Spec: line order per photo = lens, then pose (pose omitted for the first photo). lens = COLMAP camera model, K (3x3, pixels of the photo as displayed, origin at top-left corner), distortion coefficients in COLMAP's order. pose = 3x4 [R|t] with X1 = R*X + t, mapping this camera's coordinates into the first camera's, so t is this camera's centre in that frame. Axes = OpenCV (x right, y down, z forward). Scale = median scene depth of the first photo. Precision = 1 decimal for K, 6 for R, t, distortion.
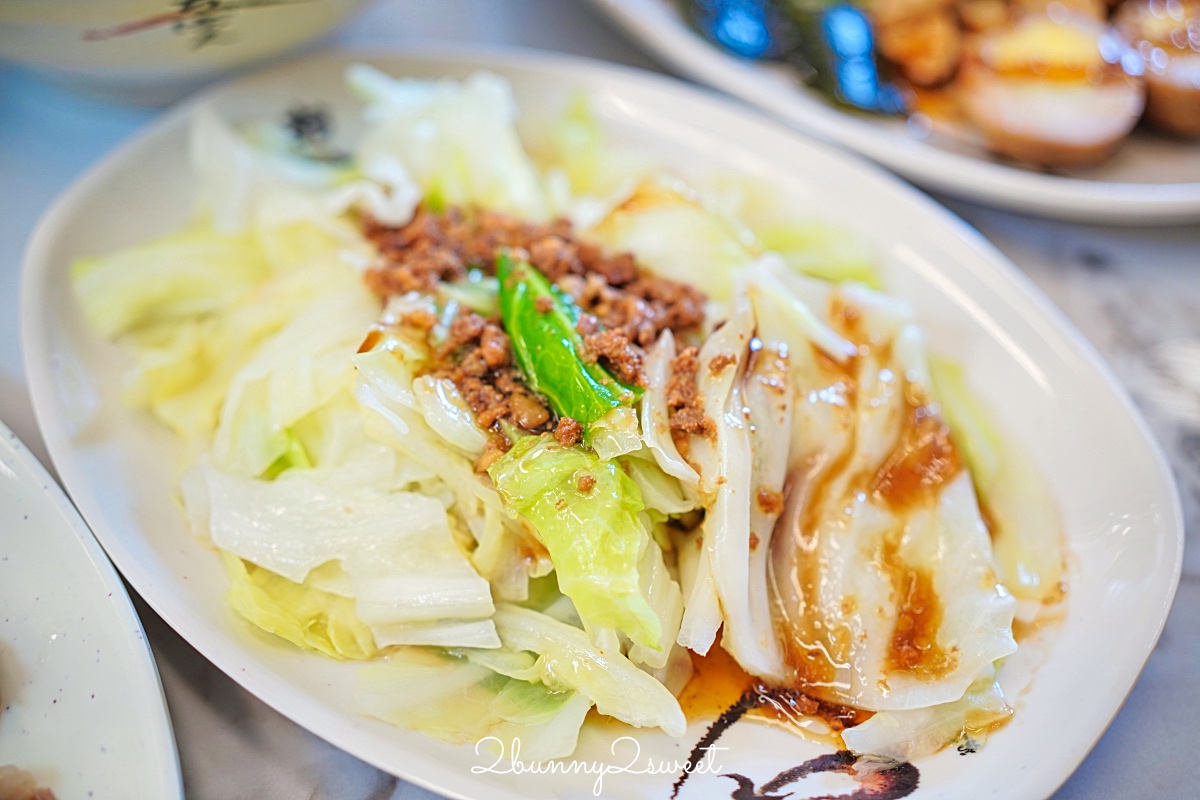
lens RADIAL K [[1352.1, 0, 600.0], [0, 1352.1, 400.0], [0, 0, 1]] dist [0.135689, 0.008413]
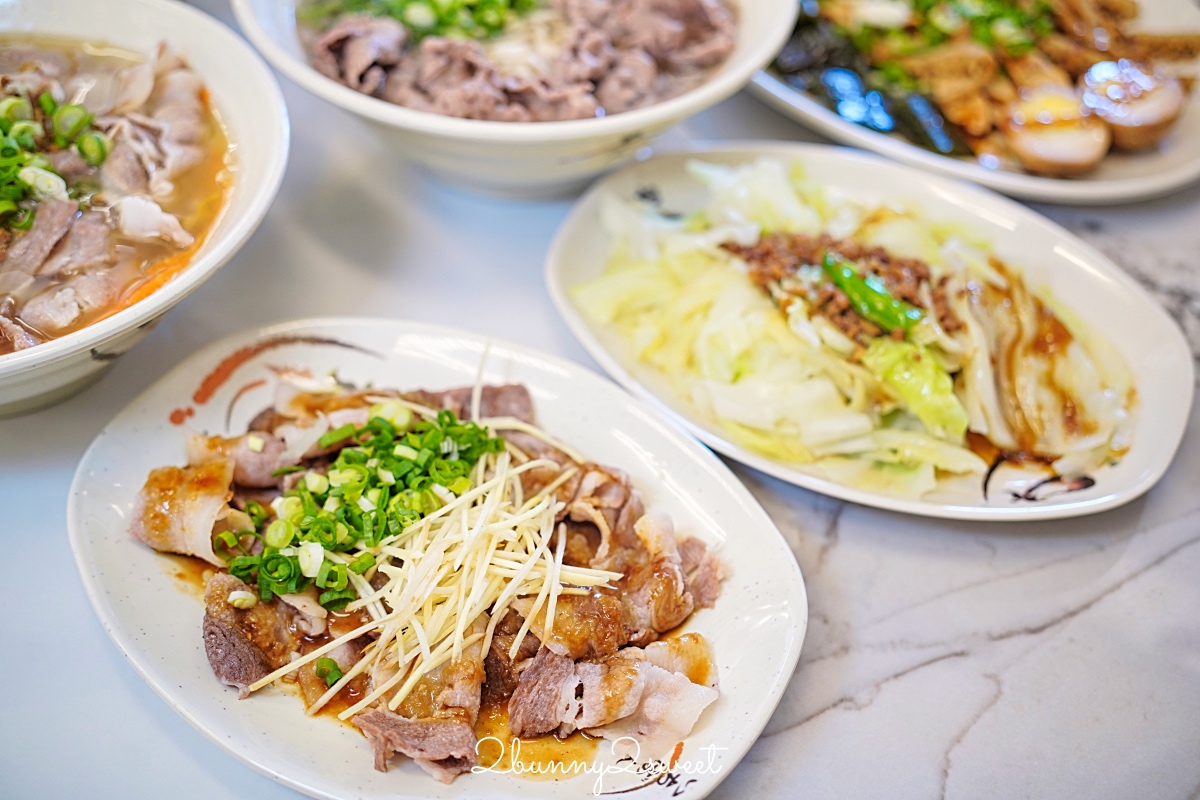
lens RADIAL K [[1352.1, 0, 600.0], [0, 1352.1, 400.0], [0, 0, 1]] dist [0.135689, 0.008413]
pose [[0.982887, -0.124245, 0.135999, -0.697186], [0.127955, 0.991601, -0.018854, 0.094891], [-0.132514, 0.035933, 0.990530, -0.862679]]
